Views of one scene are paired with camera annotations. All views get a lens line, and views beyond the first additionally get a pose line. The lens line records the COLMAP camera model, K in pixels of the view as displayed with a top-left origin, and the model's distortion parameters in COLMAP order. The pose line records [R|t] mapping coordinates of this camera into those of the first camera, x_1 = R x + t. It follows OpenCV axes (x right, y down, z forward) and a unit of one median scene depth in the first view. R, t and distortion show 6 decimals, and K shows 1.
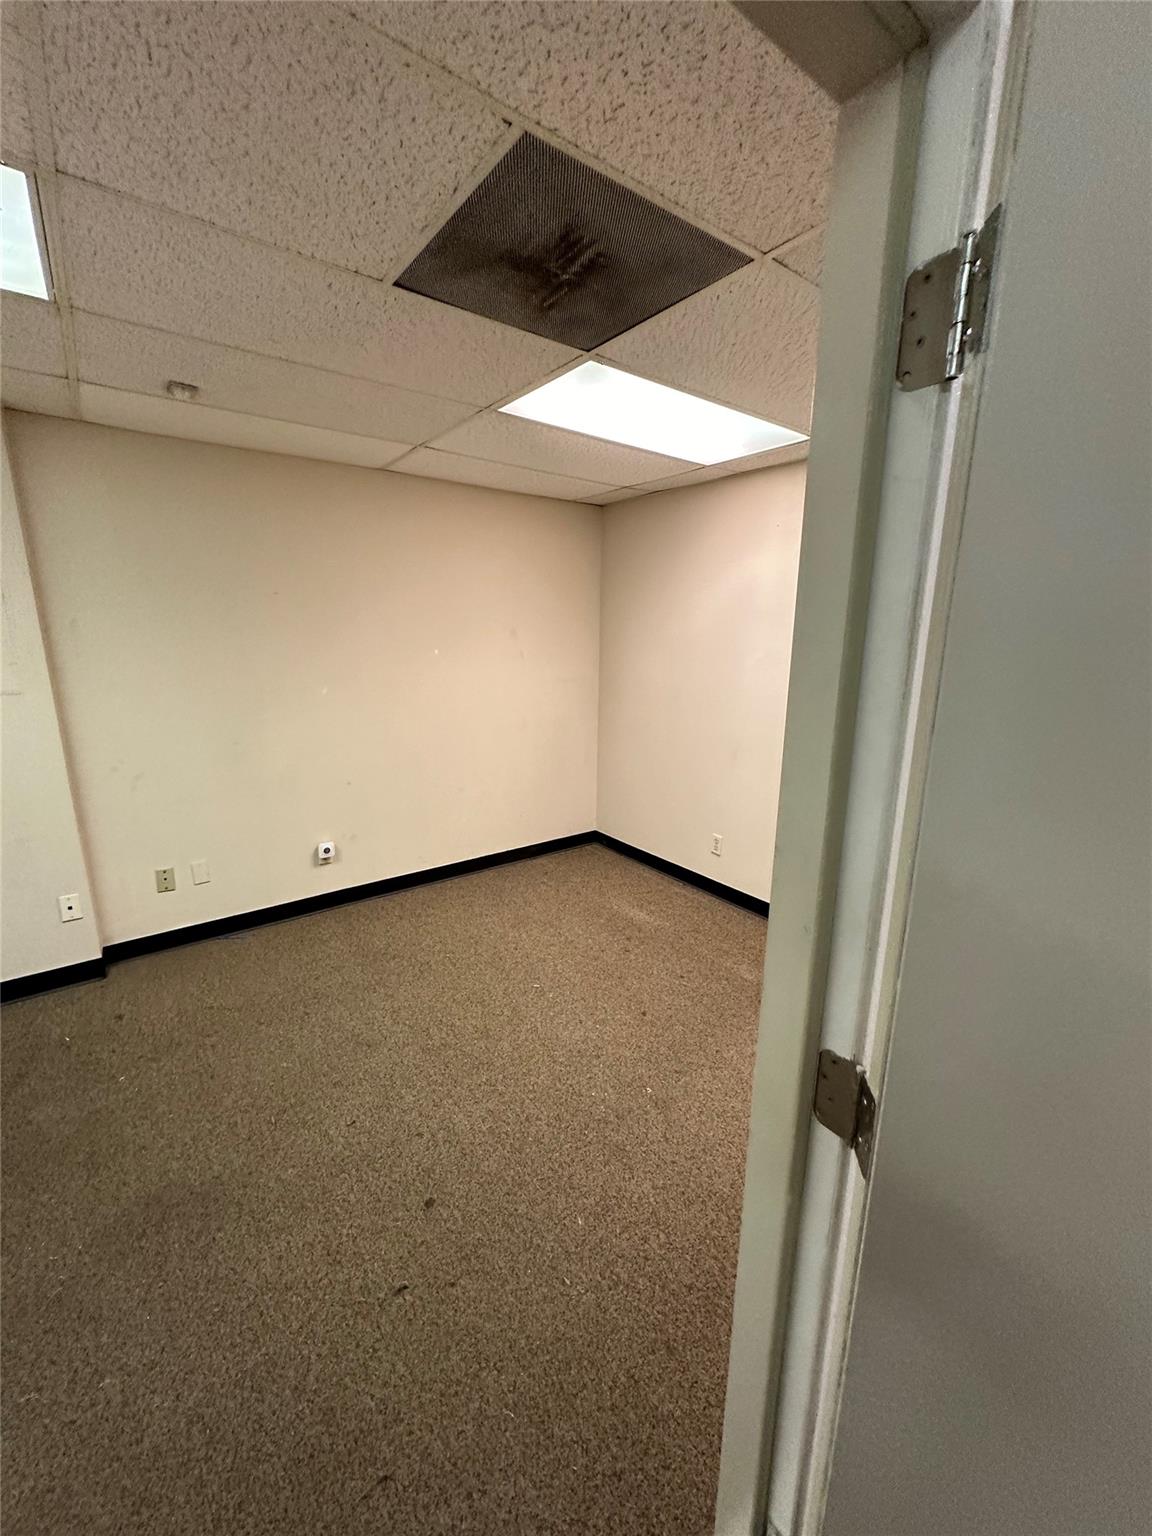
lens RADIAL K [[609.4, 0, 576.0], [0, 609.4, 768.0], [0, 0, 1]] dist [-0.003011, -0.000049]
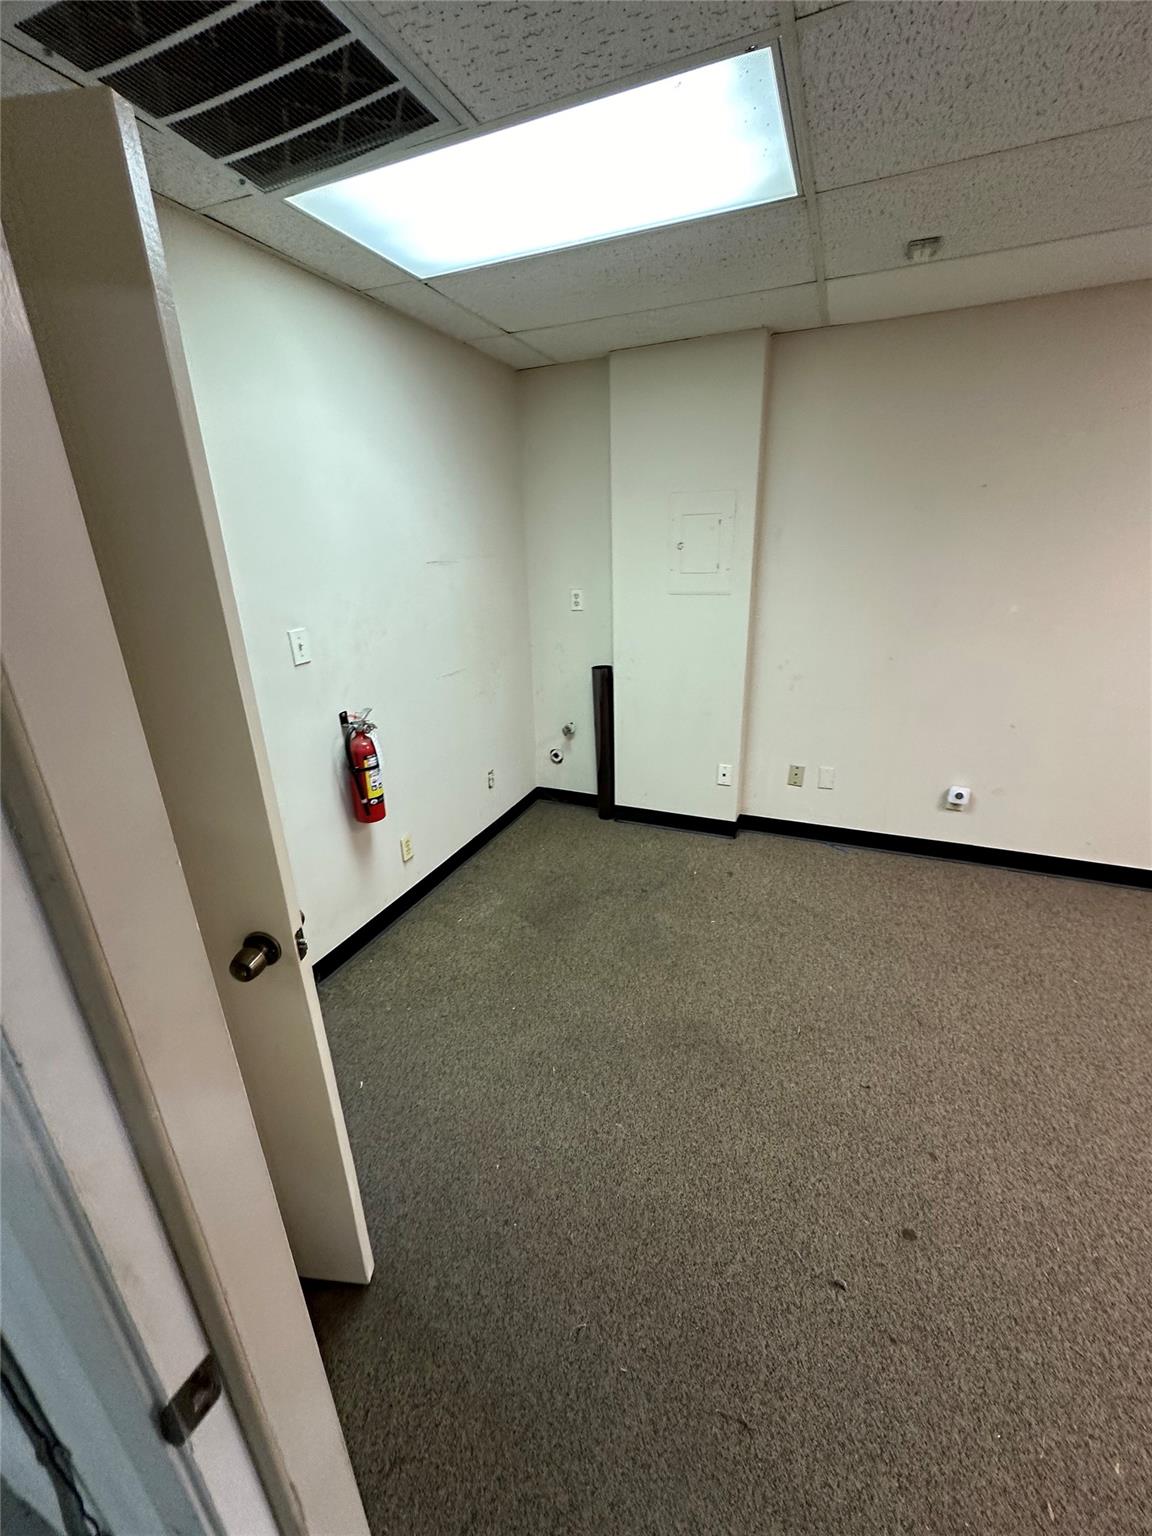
lens RADIAL K [[609.4, 0, 576.0], [0, 609.4, 768.0], [0, 0, 1]] dist [-0.003011, -0.000049]
pose [[0.497838, 0.275982, -0.822187, 0.027315], [-0.162596, 0.960908, 0.224093, -0.010619], [0.851892, 0.022122, 0.523250, 0.100431]]
